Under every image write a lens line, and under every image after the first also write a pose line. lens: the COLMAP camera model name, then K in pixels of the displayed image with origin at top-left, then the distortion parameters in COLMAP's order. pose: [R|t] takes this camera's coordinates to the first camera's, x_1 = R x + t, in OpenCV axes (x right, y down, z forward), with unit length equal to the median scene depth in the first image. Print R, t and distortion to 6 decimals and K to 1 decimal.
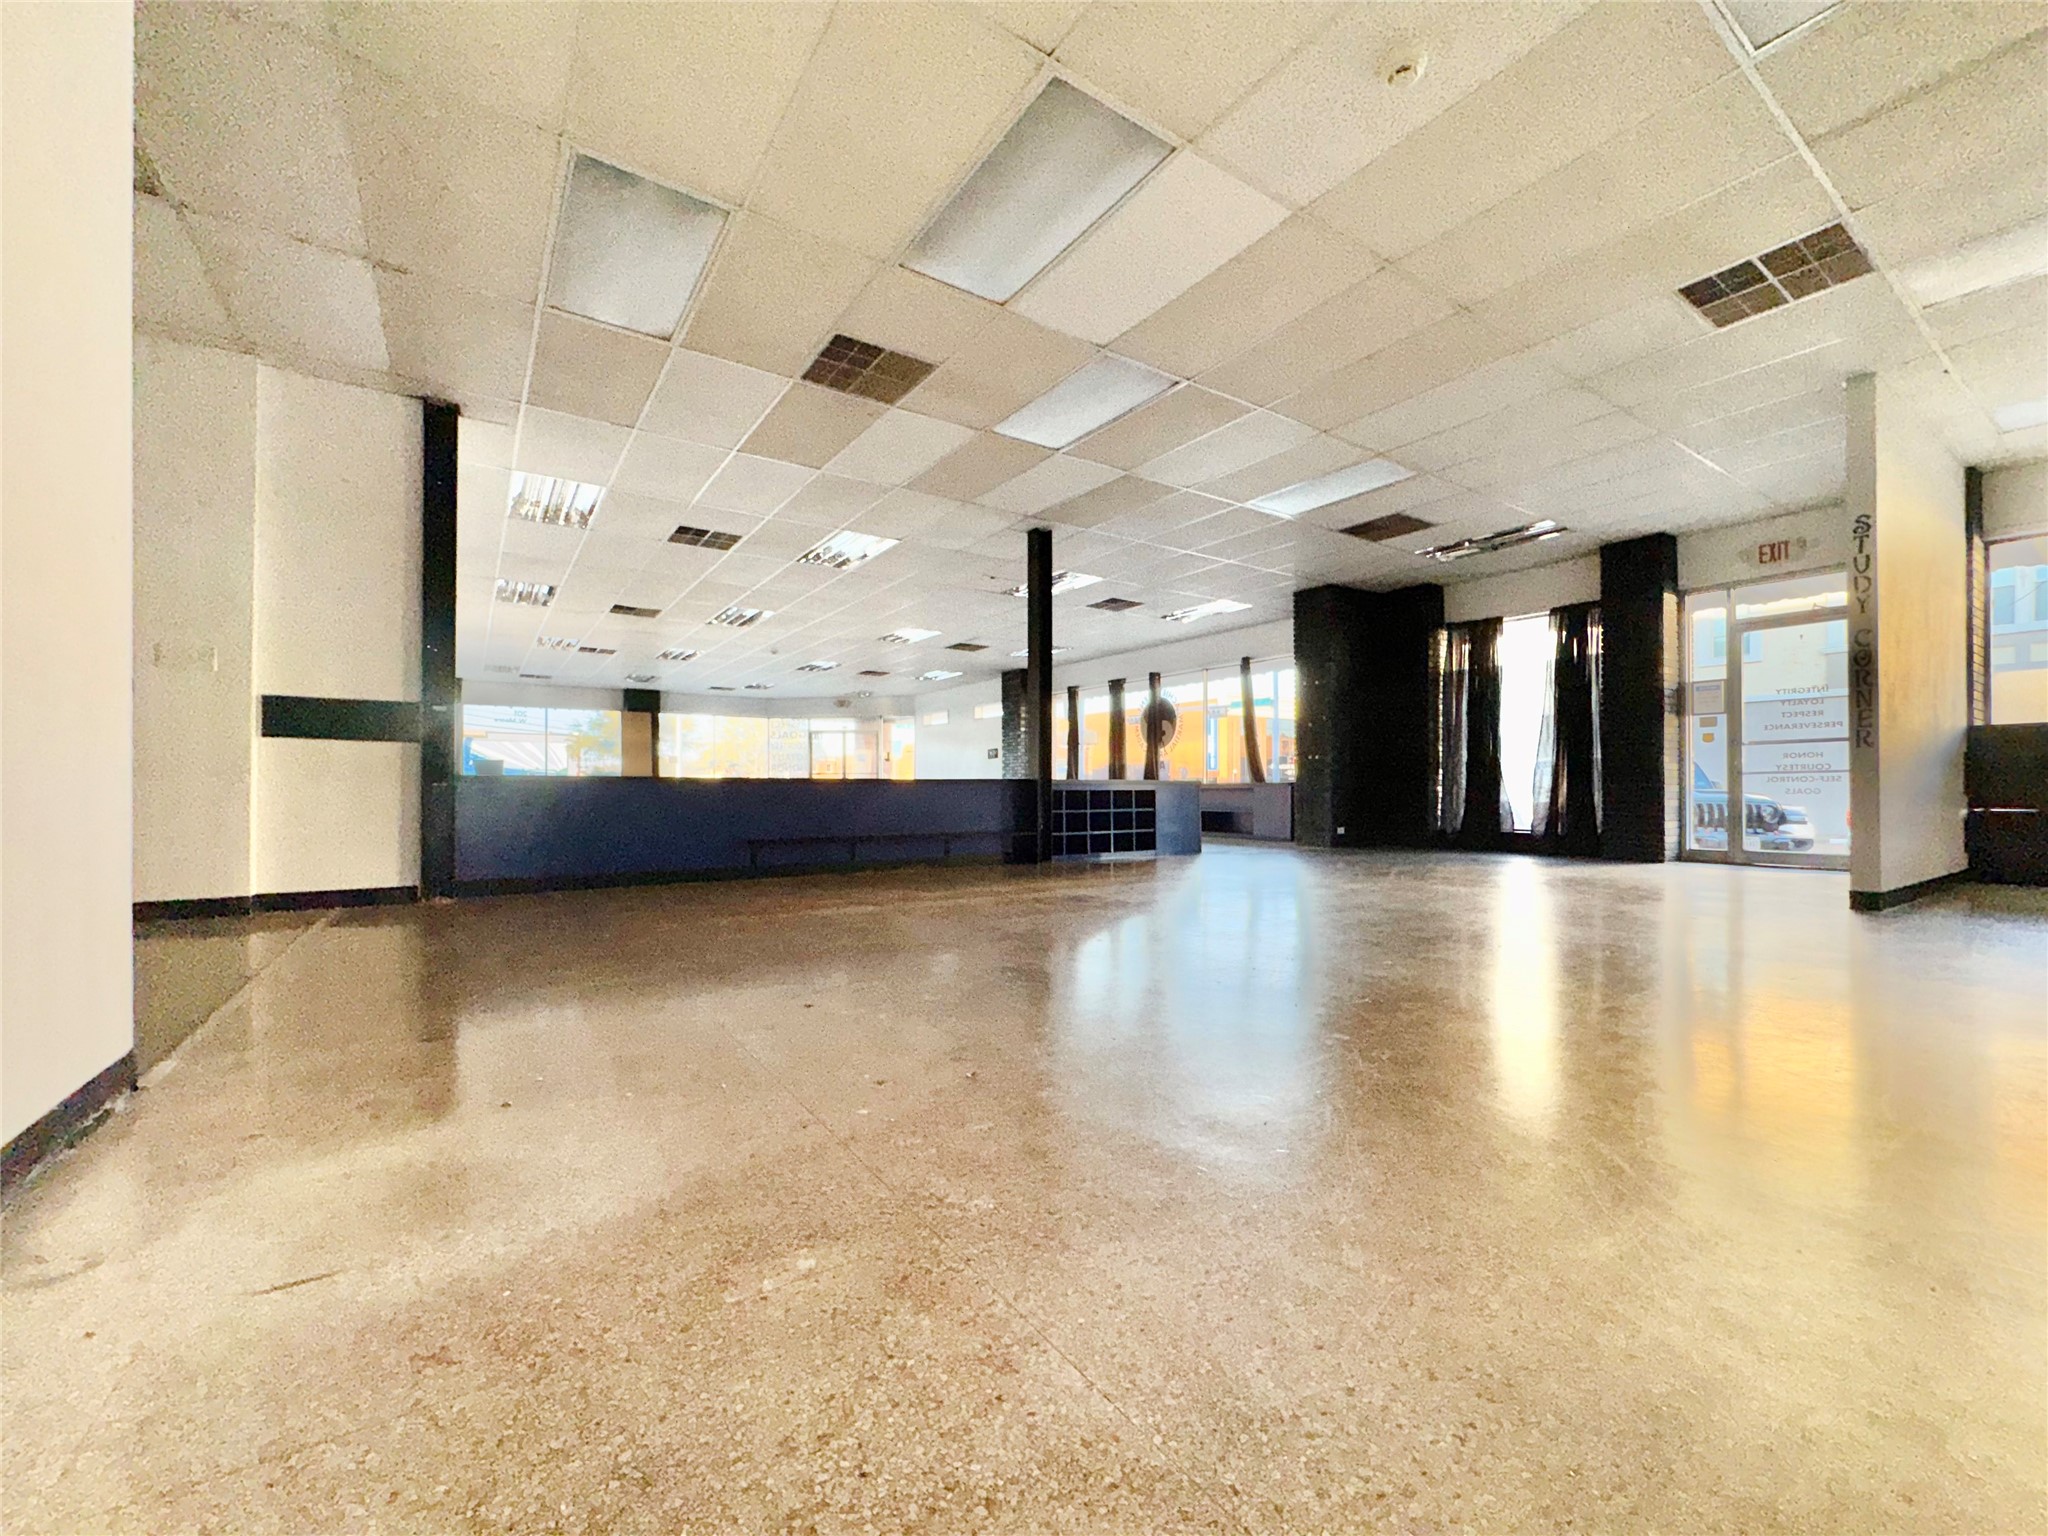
lens RADIAL K [[840.7, 0, 1047.3], [0, 840.7, 779.8], [0, 0, 1]] dist [-0.002853, -0.000297]
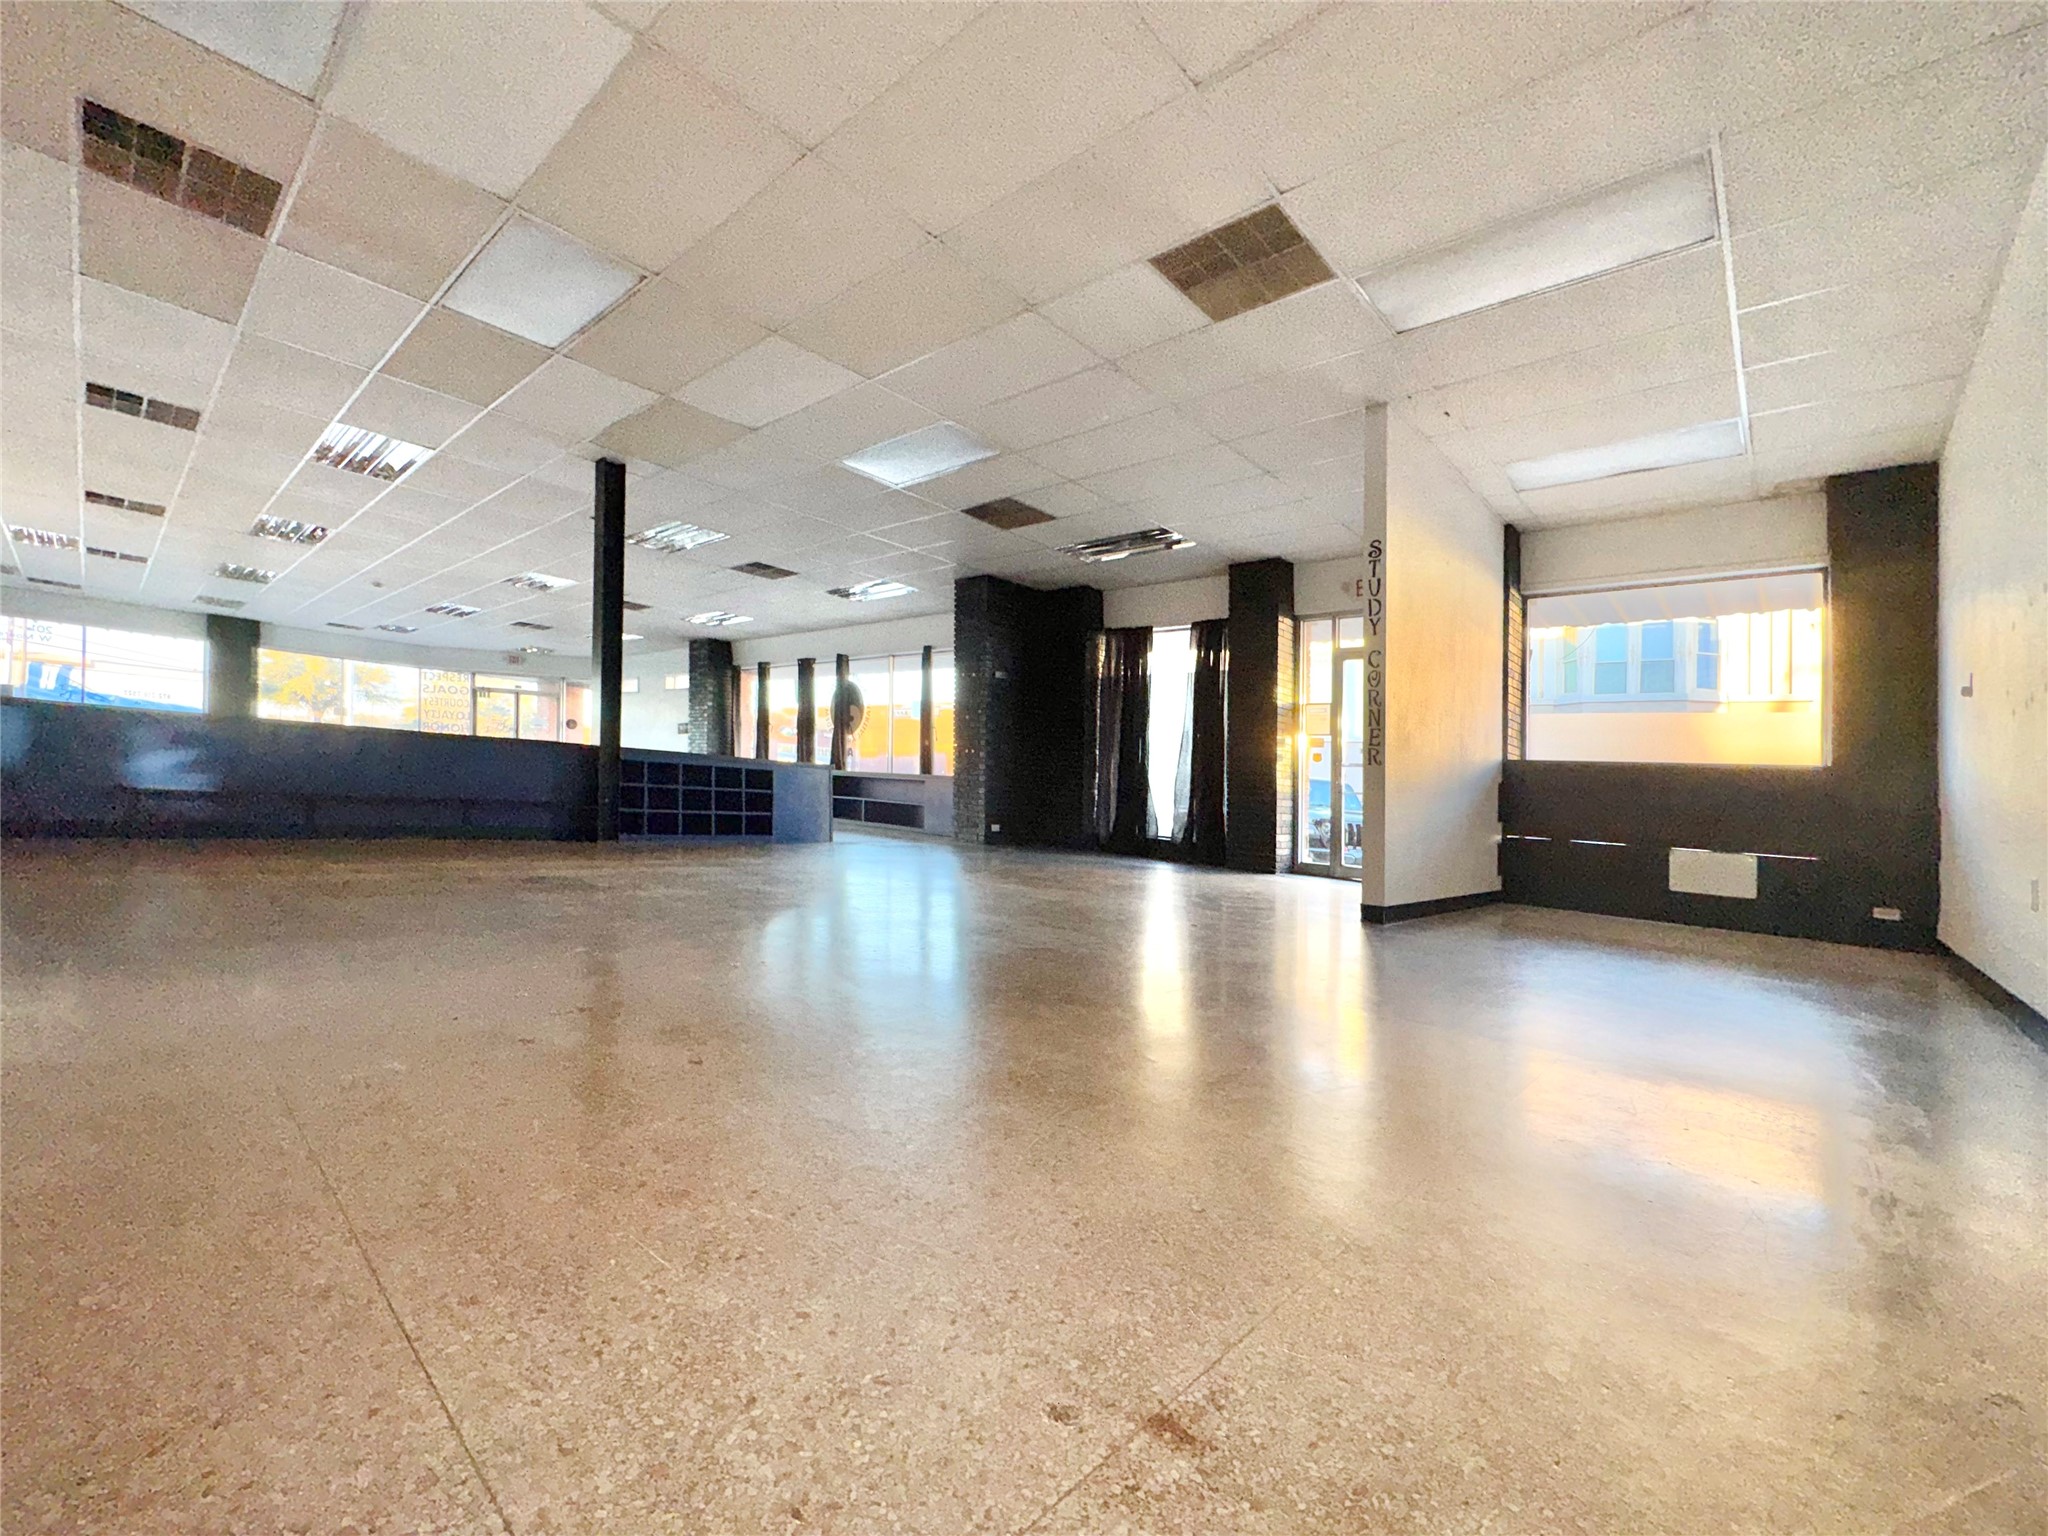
lens RADIAL K [[827.6, 0, 1024.0], [0, 827.6, 768.0], [0, 0, 1]] dist [-0.000587, 0.000016]
pose [[0.975208, 0.069697, 0.210028, 0.200068], [-0.067320, 0.997561, -0.018455, 0.007080], [-0.210802, 0.003859, 0.977521, 0.051915]]
